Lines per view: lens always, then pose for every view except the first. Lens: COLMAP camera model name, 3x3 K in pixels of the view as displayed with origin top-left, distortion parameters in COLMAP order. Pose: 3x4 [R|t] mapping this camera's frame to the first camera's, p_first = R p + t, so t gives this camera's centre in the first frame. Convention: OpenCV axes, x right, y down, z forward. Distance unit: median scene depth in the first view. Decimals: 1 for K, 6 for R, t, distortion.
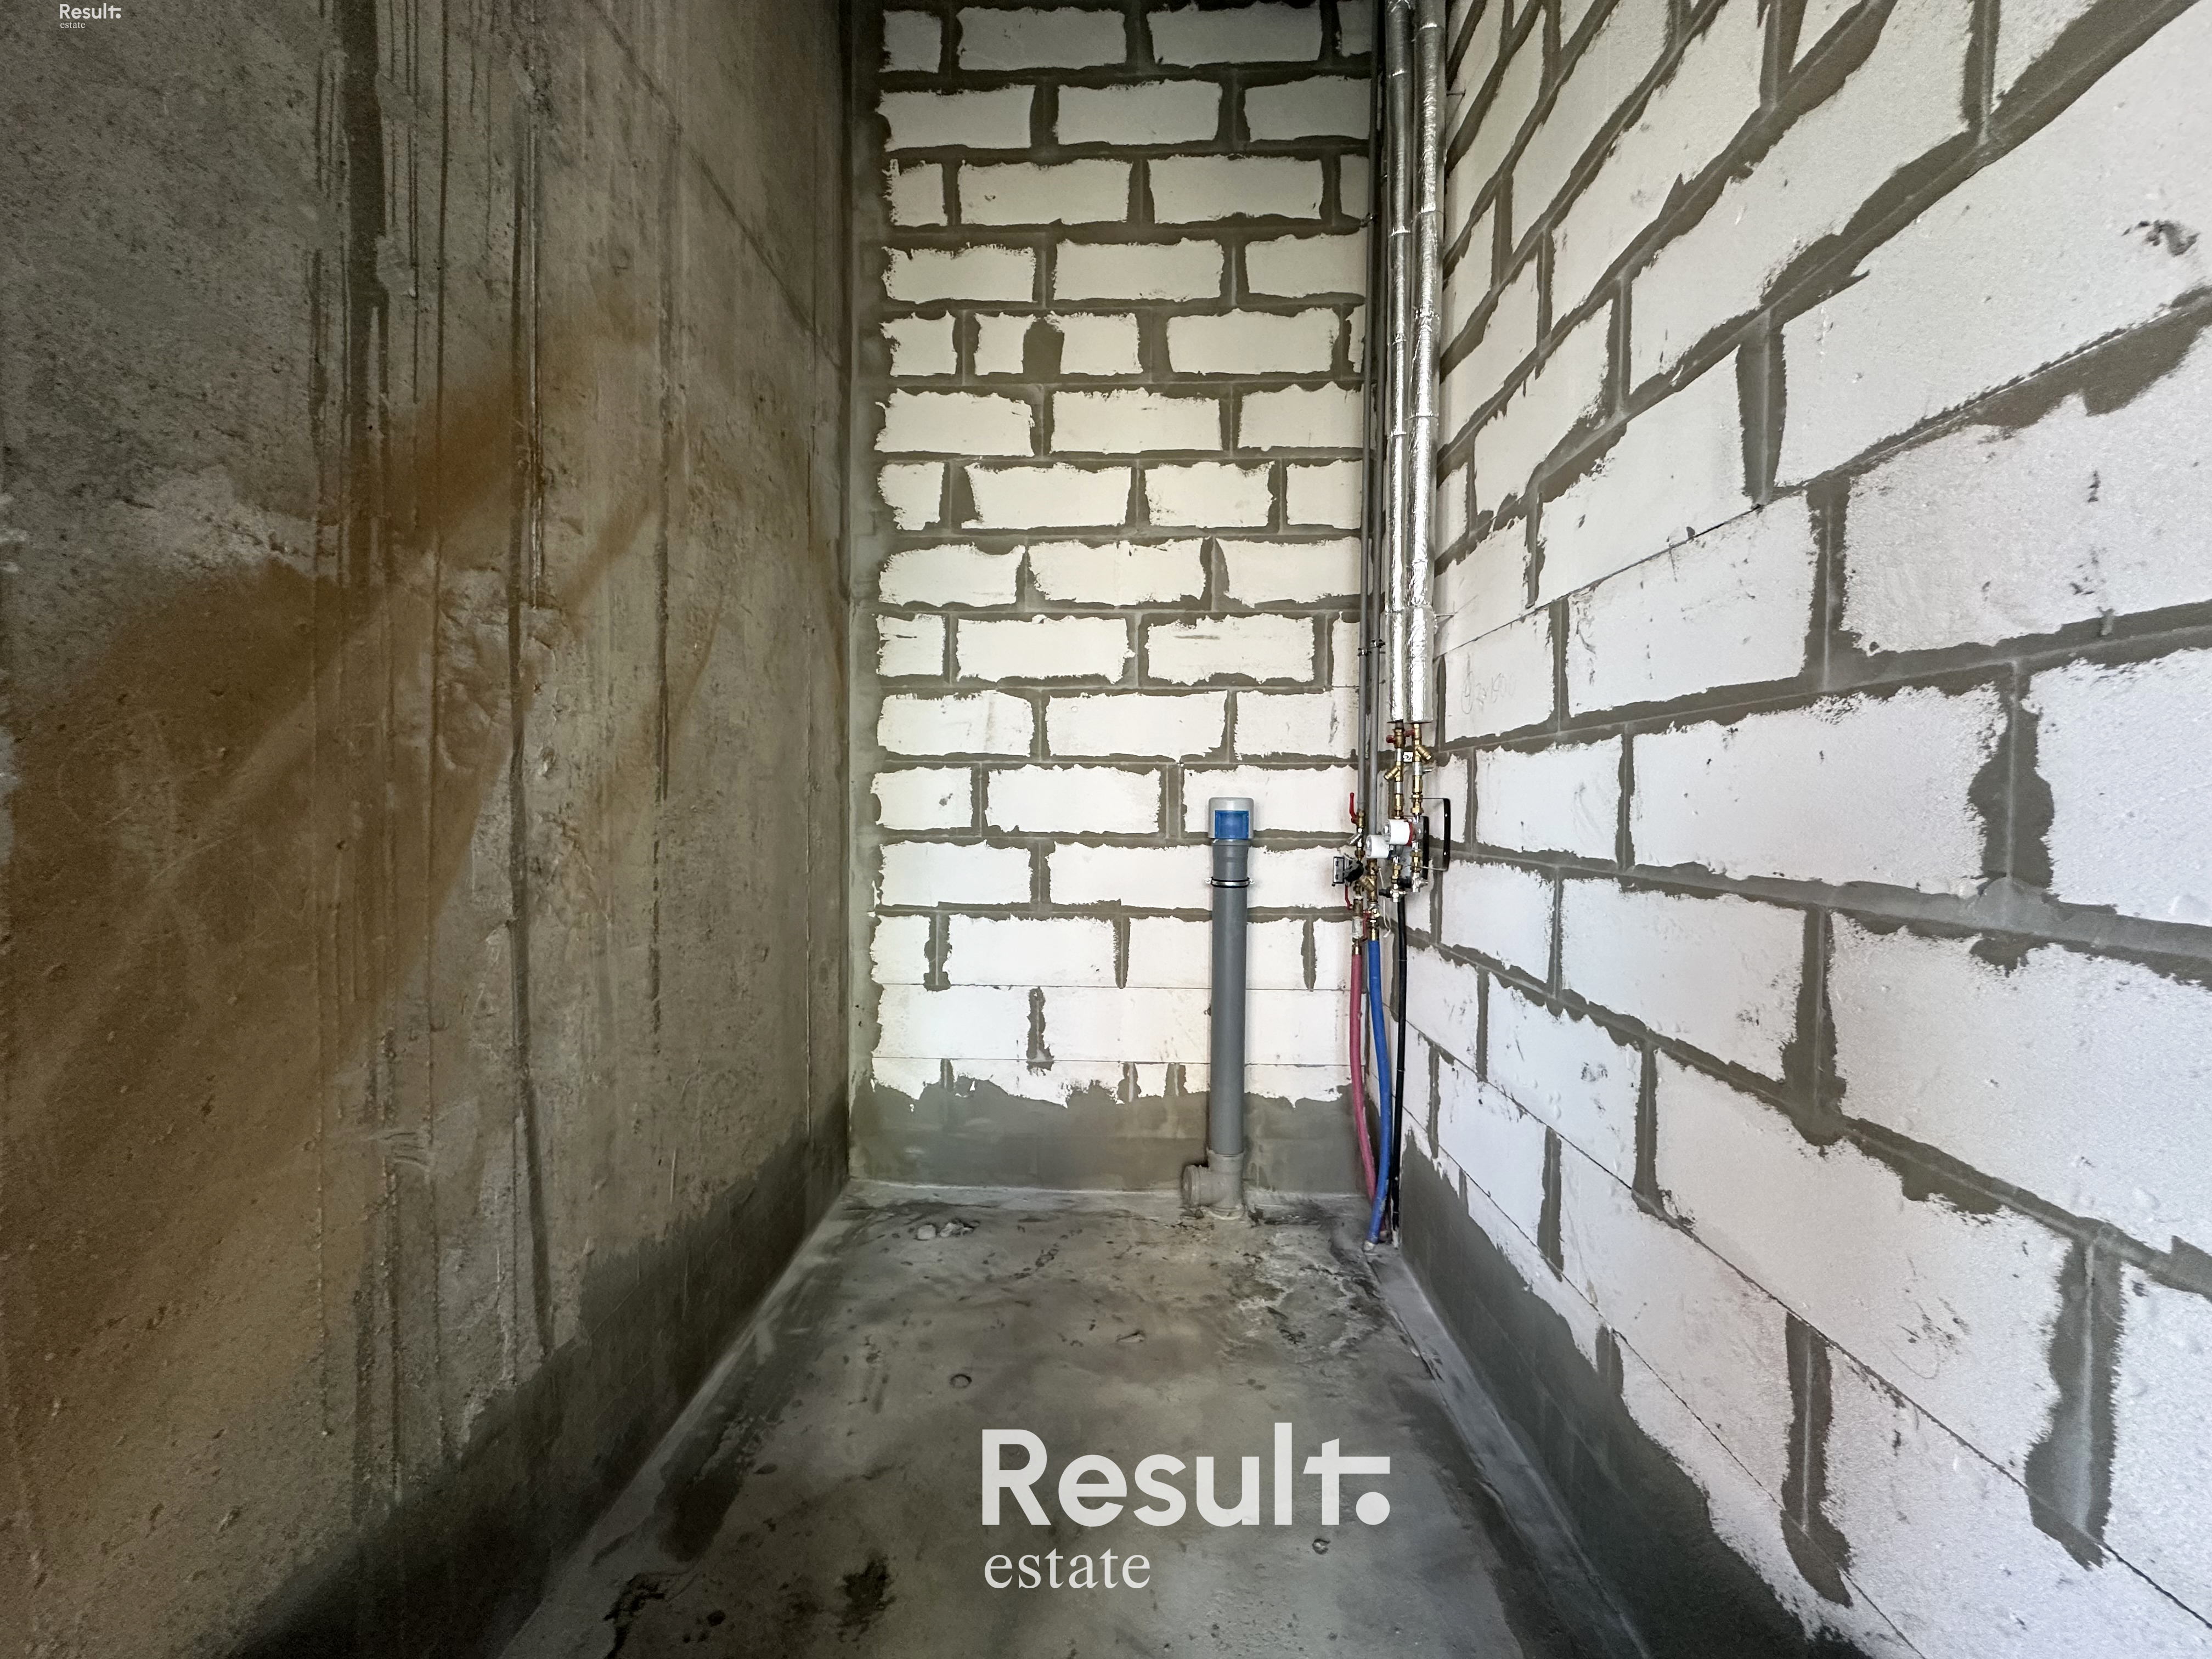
lens RADIAL K [[880.6, 0, 1106.5], [0, 880.6, 825.1], [0, 0, 1]] dist [-0.000948, 0.000035]
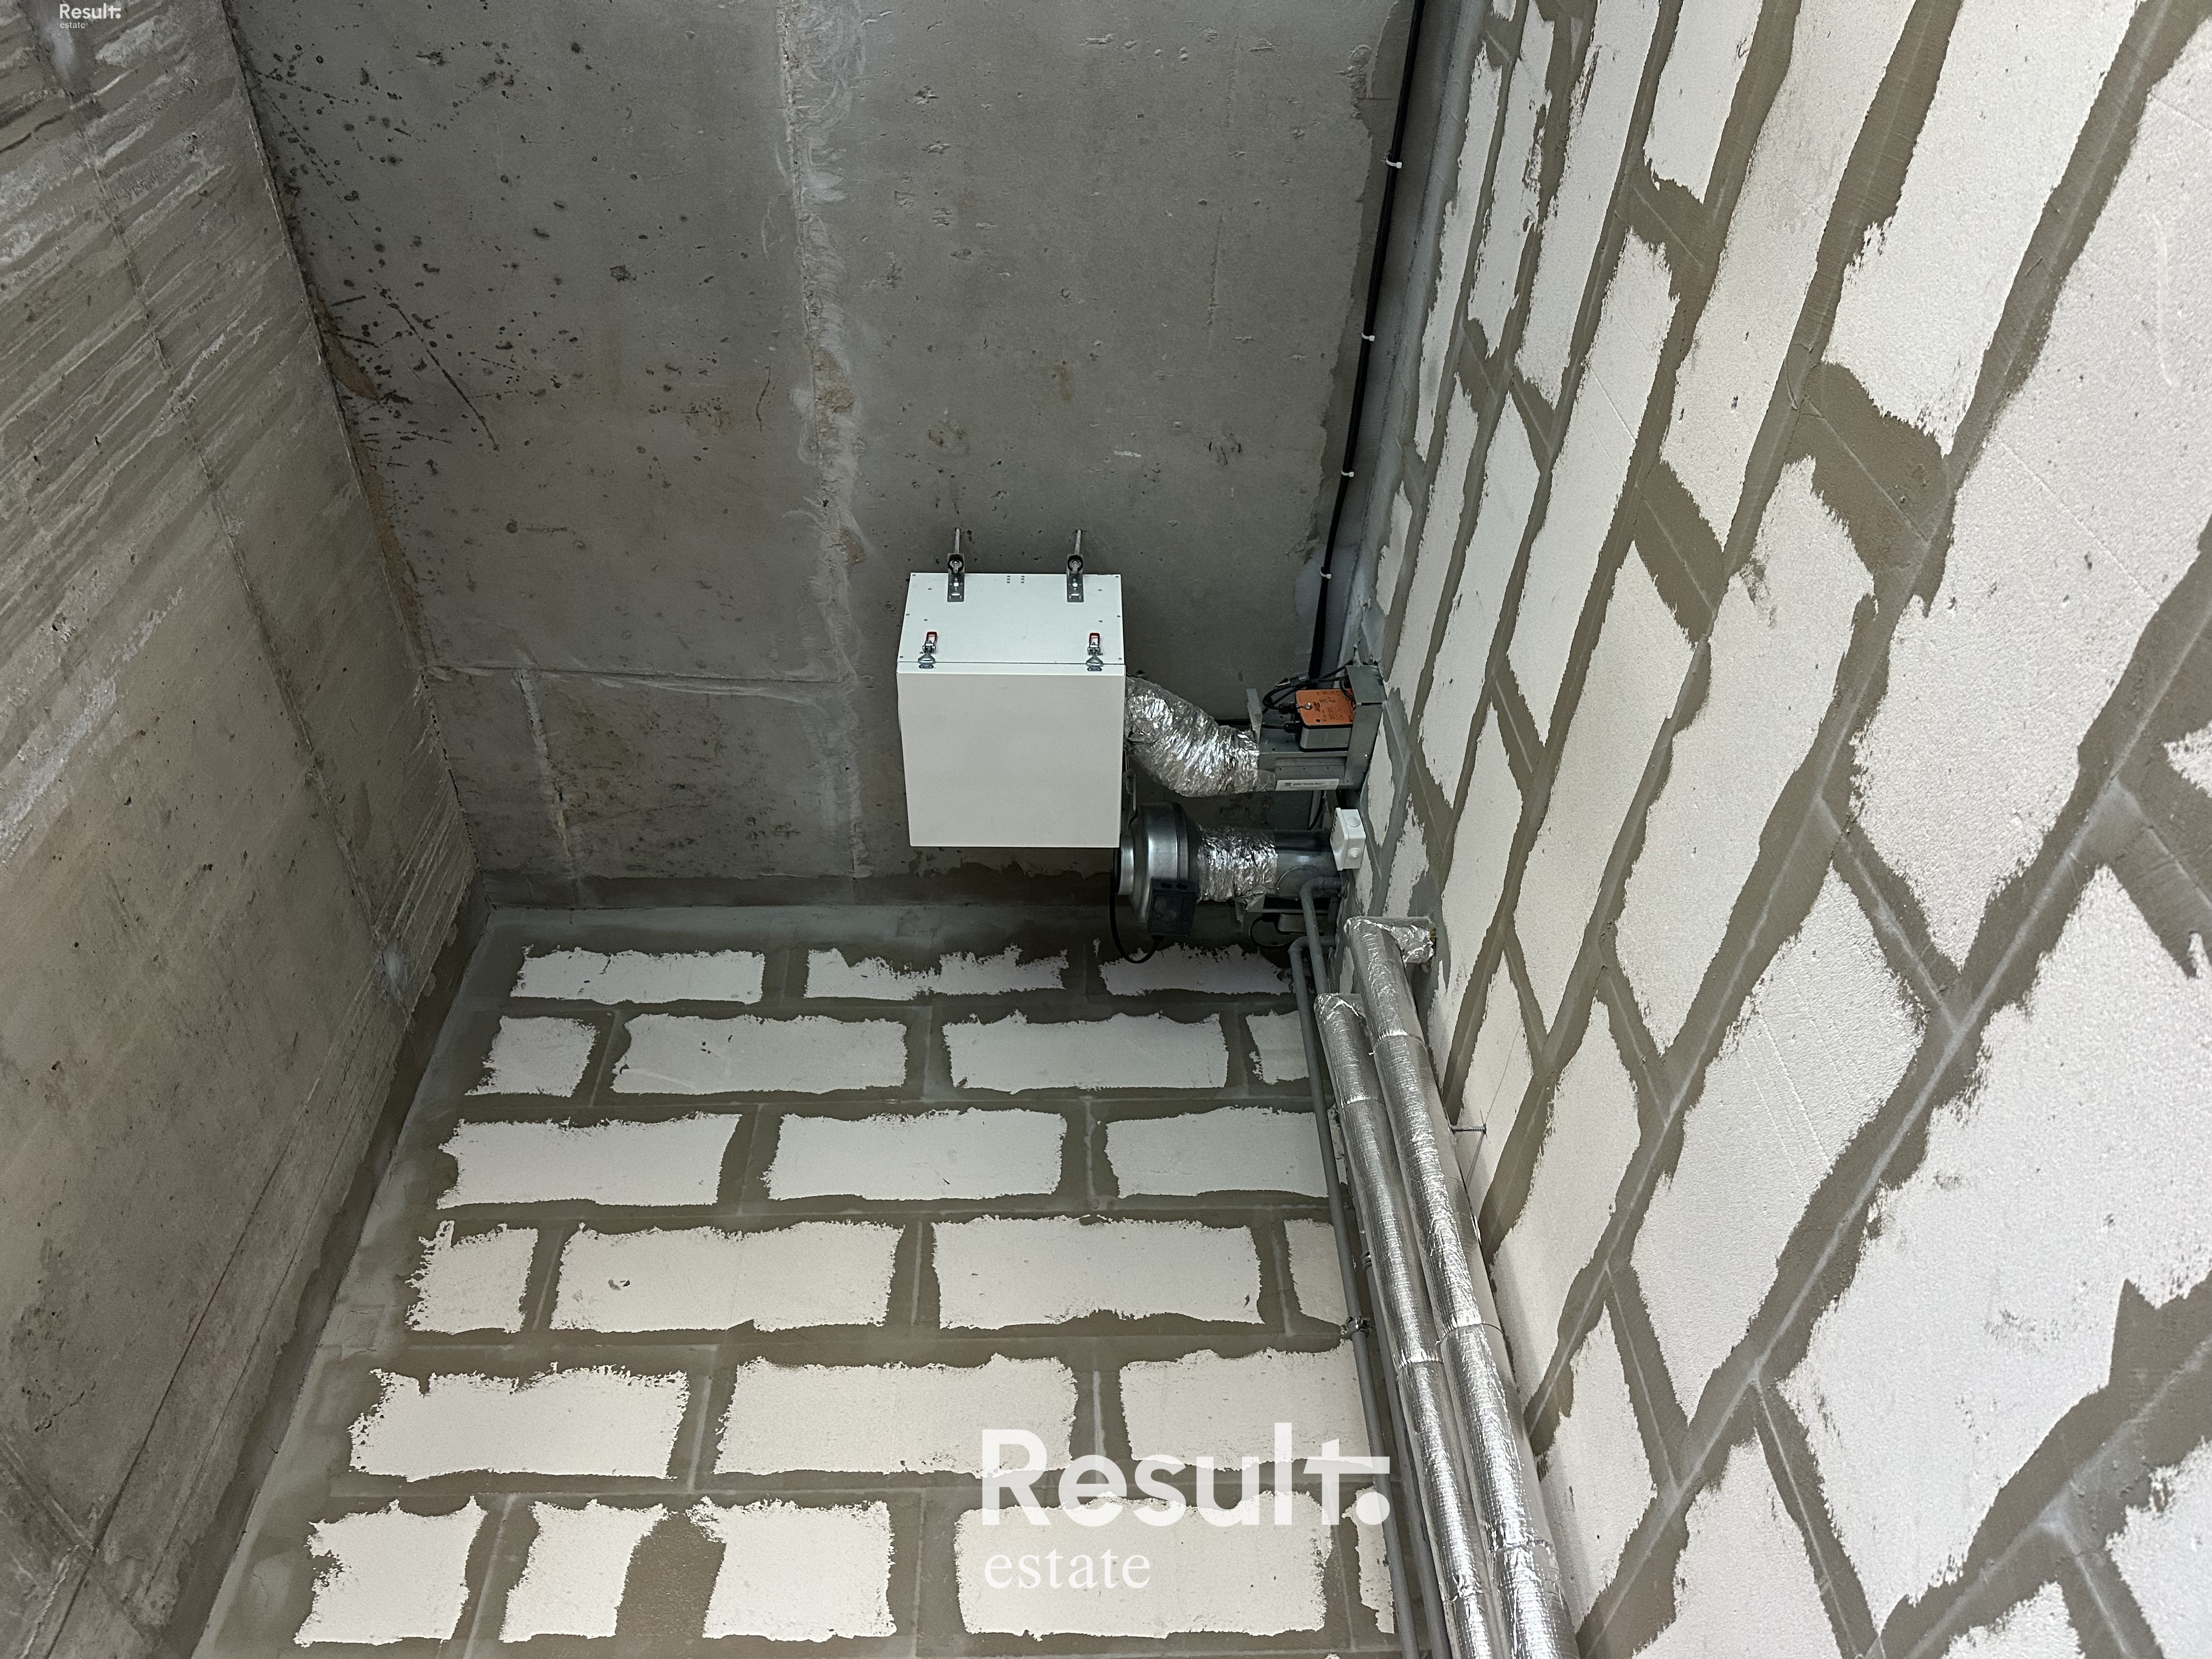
lens RADIAL K [[1533.7, 0, 1106.0], [0, 1533.7, 829.5], [0, 0, 1]] dist [0.049453, -0.084023]
pose [[0.997175, 0.026351, 0.070344, 0.080579], [0.038364, 0.626457, -0.778511, -0.170311], [-0.064582, 0.779011, 0.623676, 0.218052]]
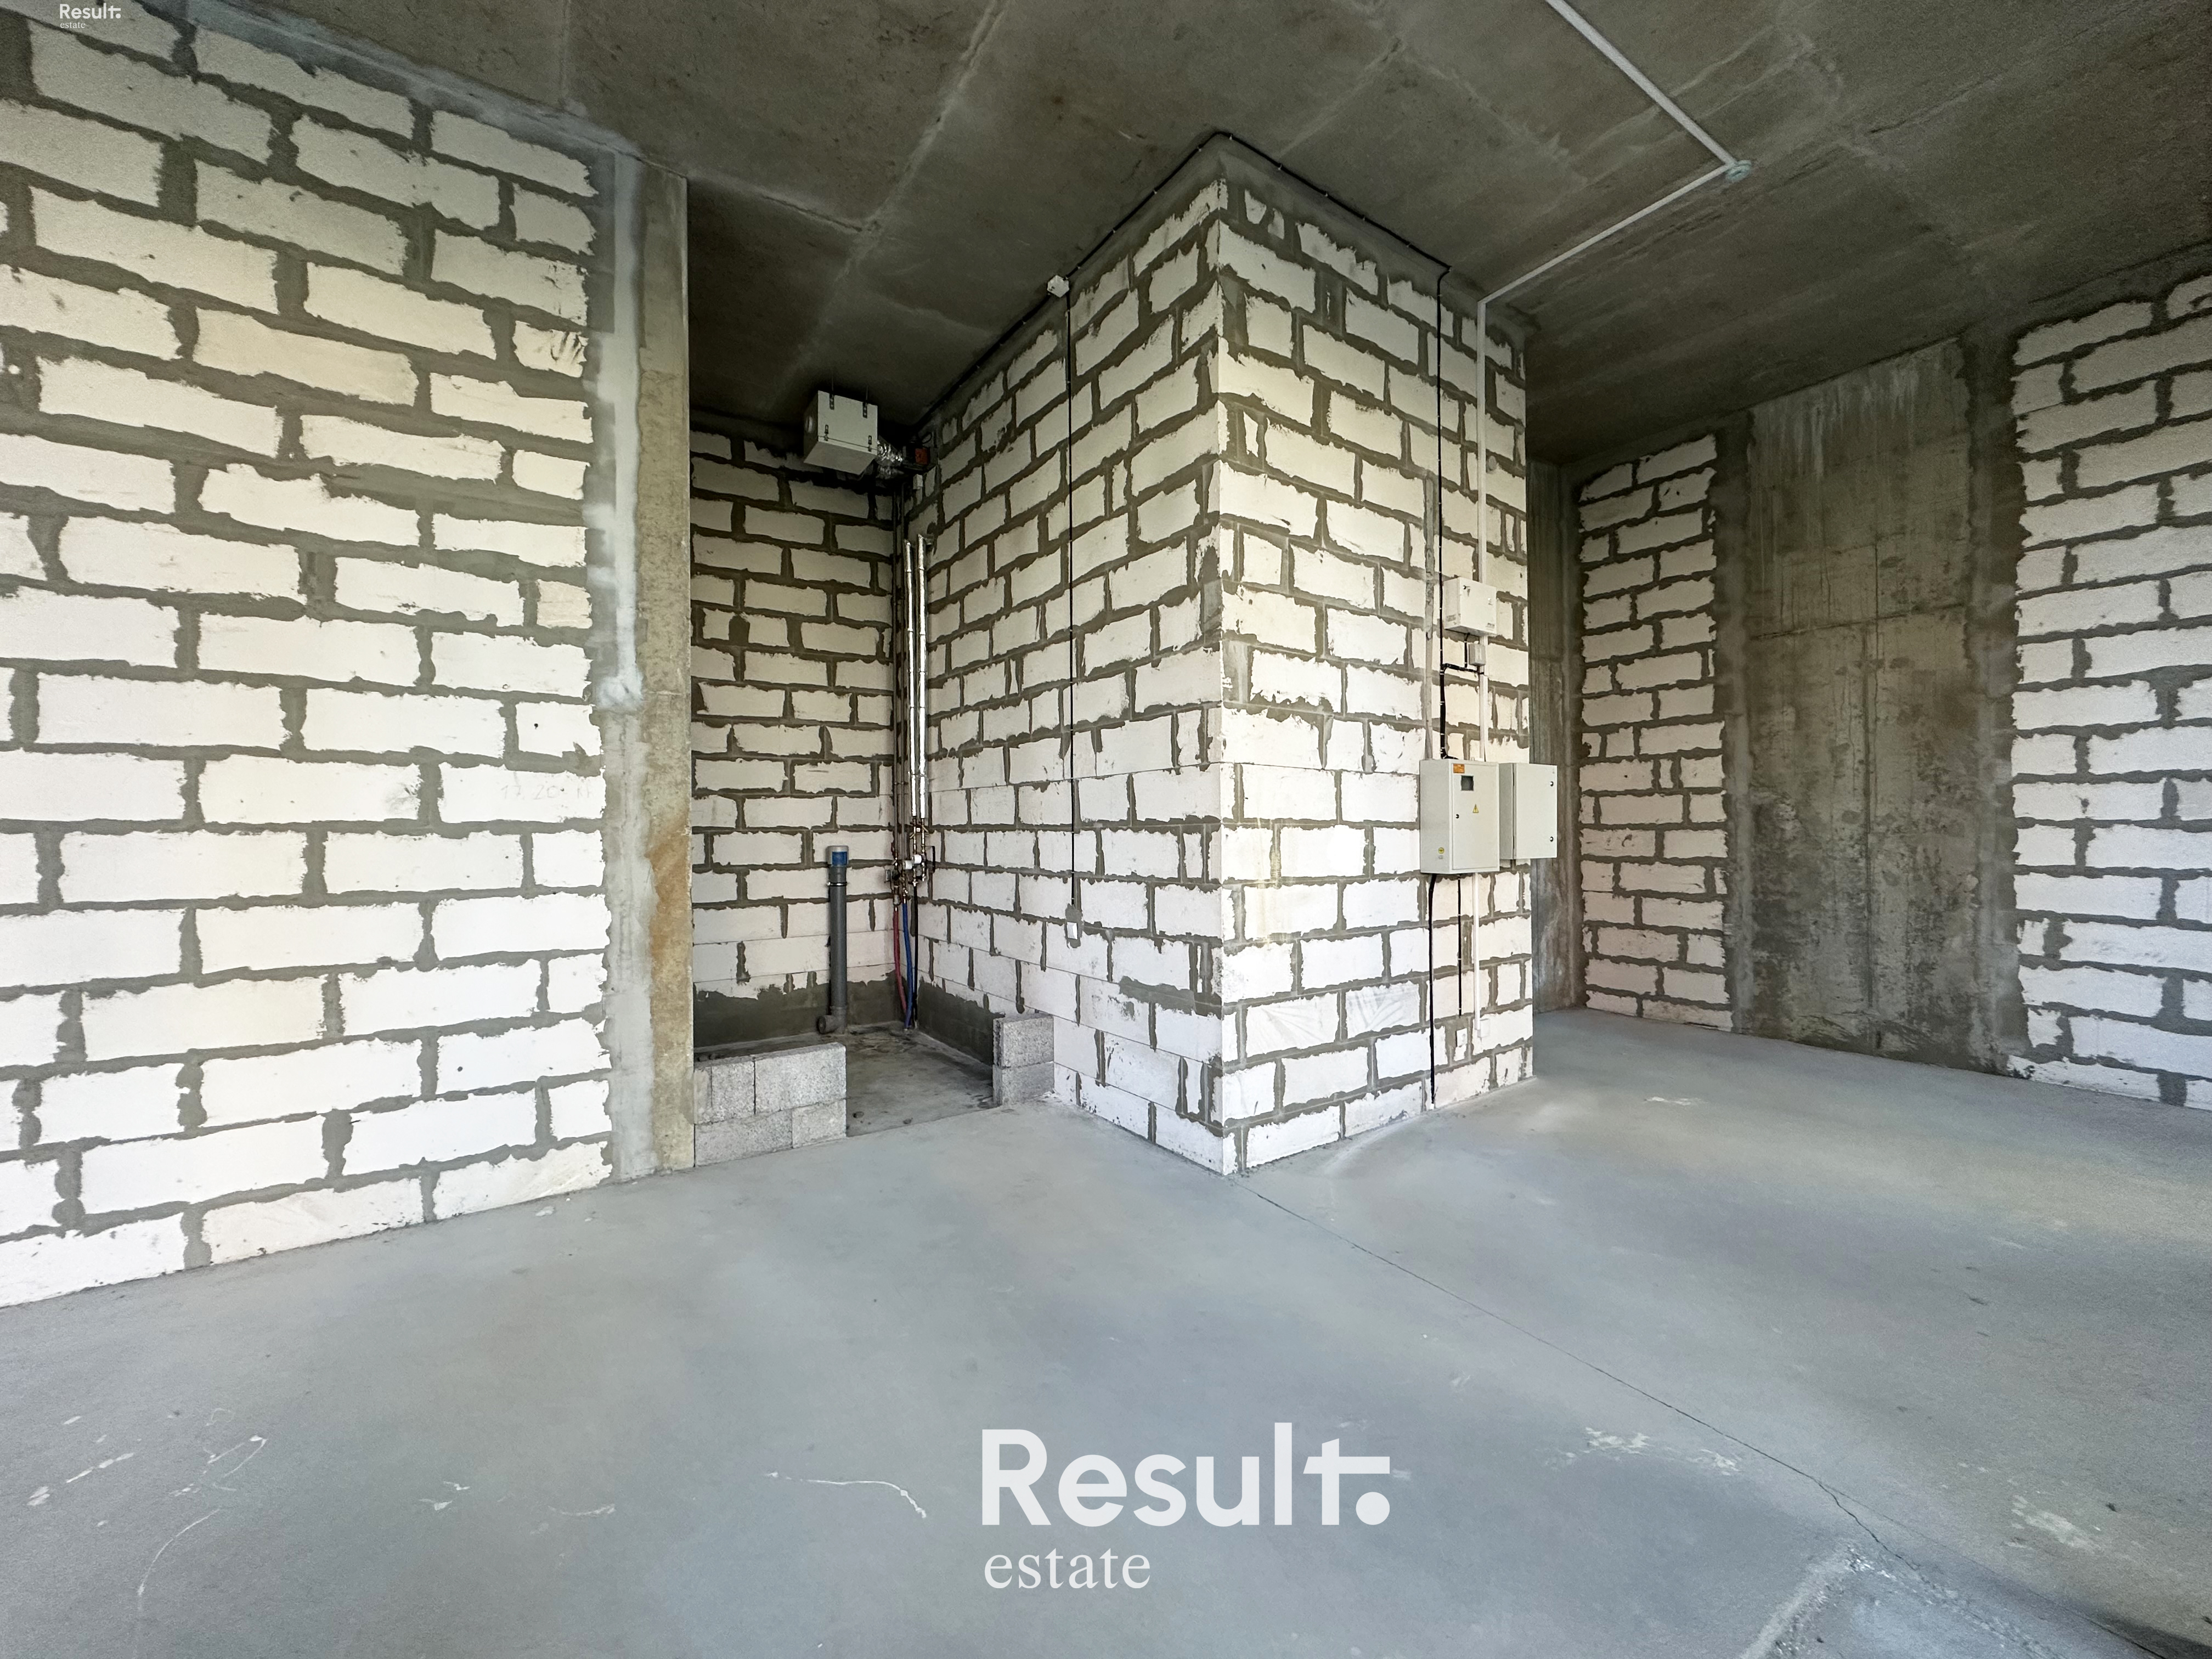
lens RADIAL K [[880.3, 0, 1106.0], [0, 880.3, 826.0], [0, 0, 1]] dist [-0.005197, 0.001043]
pose [[0.817166, -0.015612, 0.576190, -0.567651], [0.028844, 0.999488, -0.013826, -0.030081], [-0.575680, 0.027918, 0.817199, -1.167214]]
